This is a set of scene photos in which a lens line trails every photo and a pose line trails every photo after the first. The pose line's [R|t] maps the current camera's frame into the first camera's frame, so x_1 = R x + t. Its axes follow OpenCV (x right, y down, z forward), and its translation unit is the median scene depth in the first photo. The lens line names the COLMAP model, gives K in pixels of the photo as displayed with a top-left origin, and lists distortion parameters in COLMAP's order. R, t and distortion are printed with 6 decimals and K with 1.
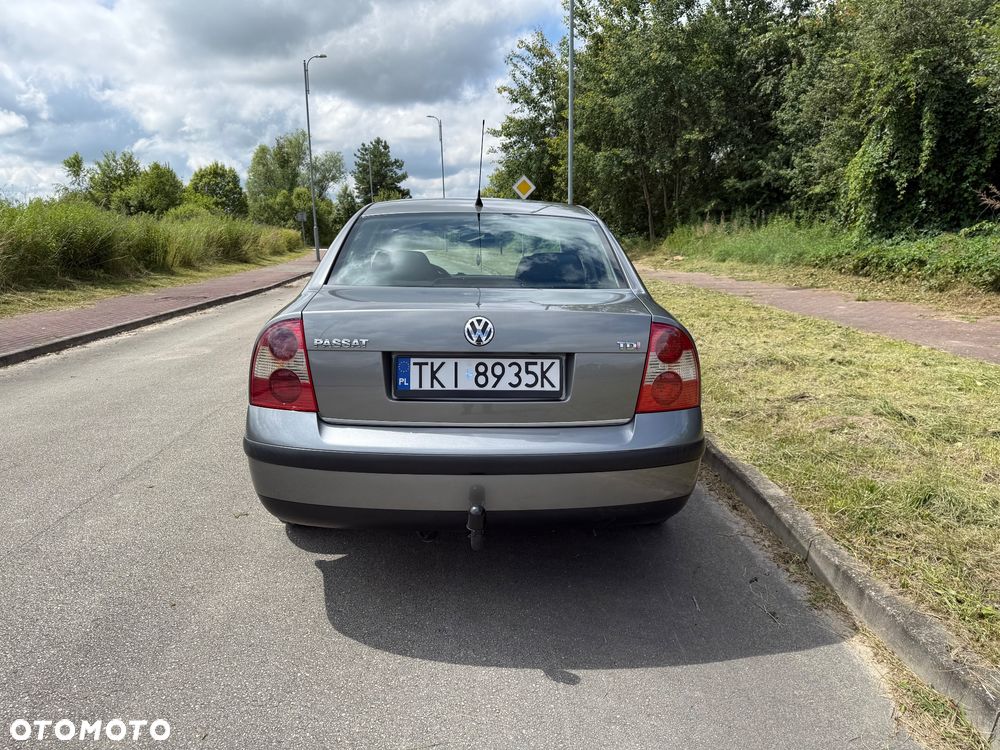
lens RADIAL K [[706.3, 0, 500.1], [0, 706.3, 372.6], [0, 0, 1]] dist [0.029081, -0.031266]
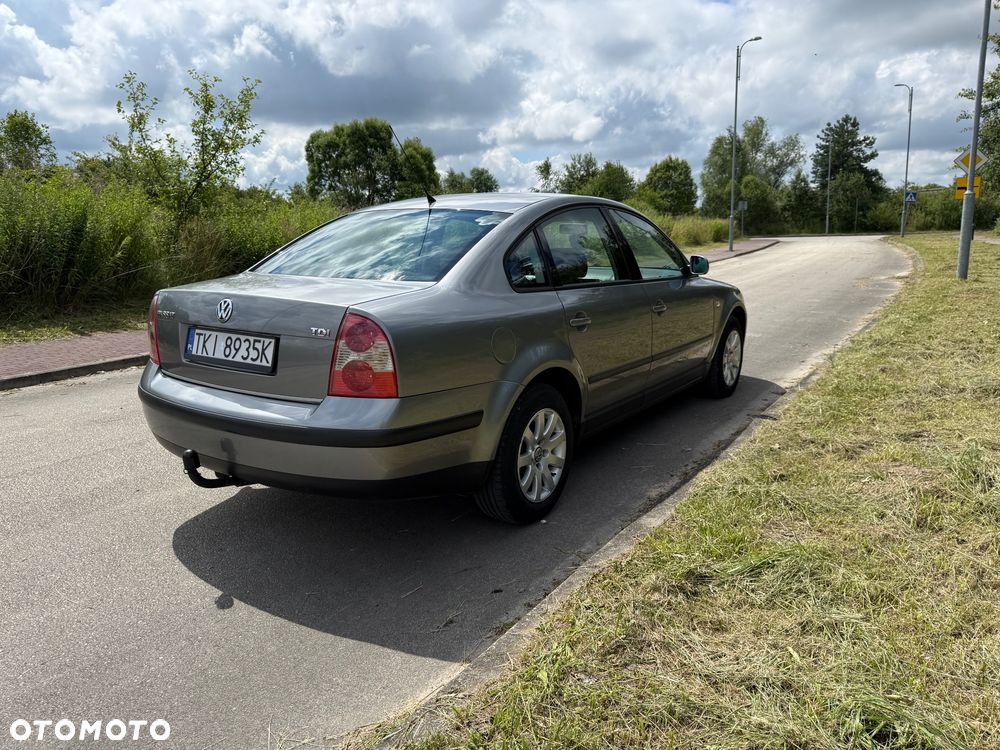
lens RADIAL K [[706.3, 0, 508.3], [0, 706.3, 380.0], [0, 0, 1]] dist [0.029081, -0.031266]
pose [[0.813786, 0.106887, -0.571250, 0.171874], [-0.093200, 0.994222, 0.053259, -0.008098], [0.573642, 0.009899, 0.819046, 0.045899]]
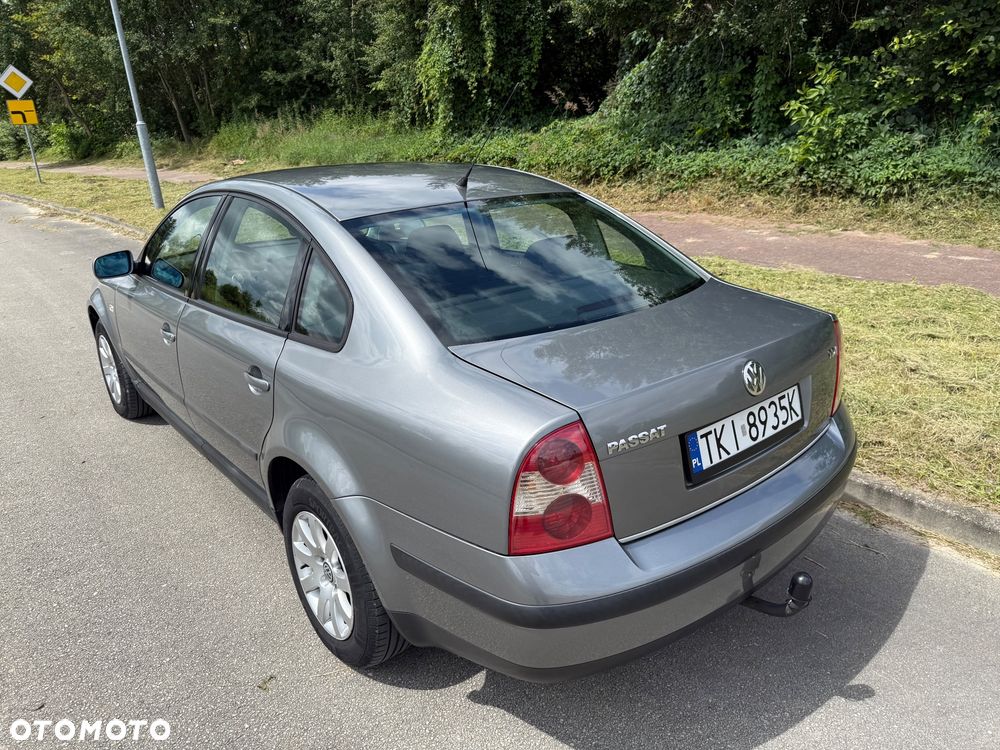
lens RADIAL K [[706.3, 0, 503.1], [0, 706.3, 383.5], [0, 0, 1]] dist [0.029081, -0.031266]
pose [[0.790033, -0.248109, 0.560615, -0.117942], [0.156505, 0.965770, 0.206867, -0.043673], [-0.592751, -0.075693, 0.801821, 0.080903]]
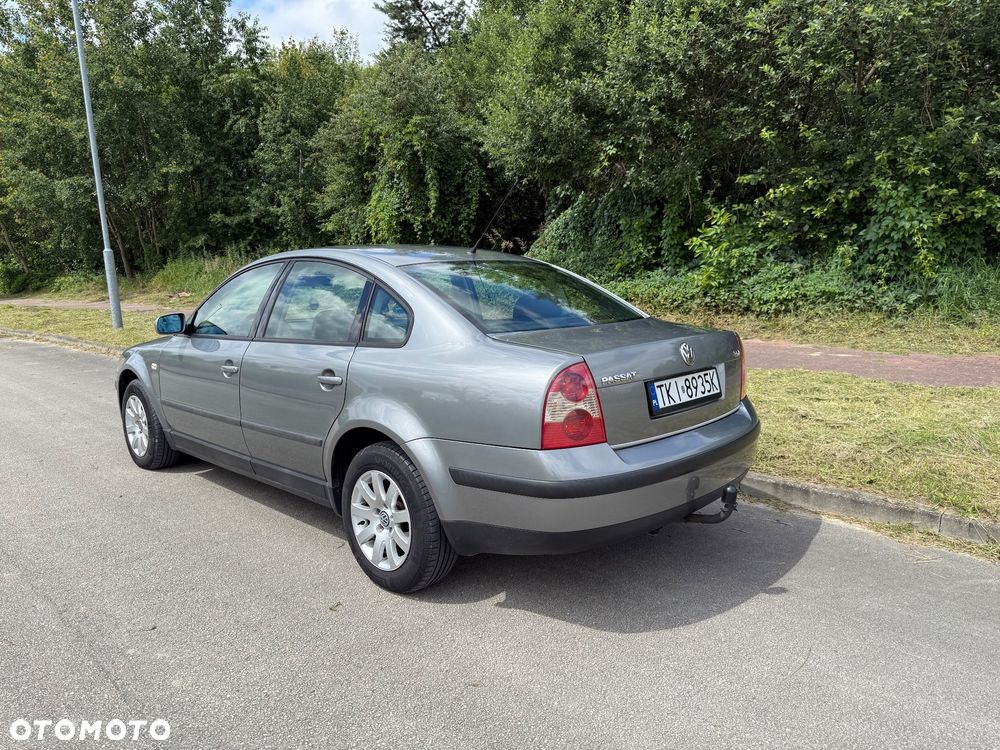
lens RADIAL K [[706.3, 0, 506.2], [0, 706.3, 372.9], [0, 0, 1]] dist [0.029081, -0.031266]
pose [[0.721048, -0.126833, 0.681178, -0.182983], [0.157129, 0.987423, 0.017530, -0.015882], [-0.674834, 0.094393, 0.731908, 0.046337]]
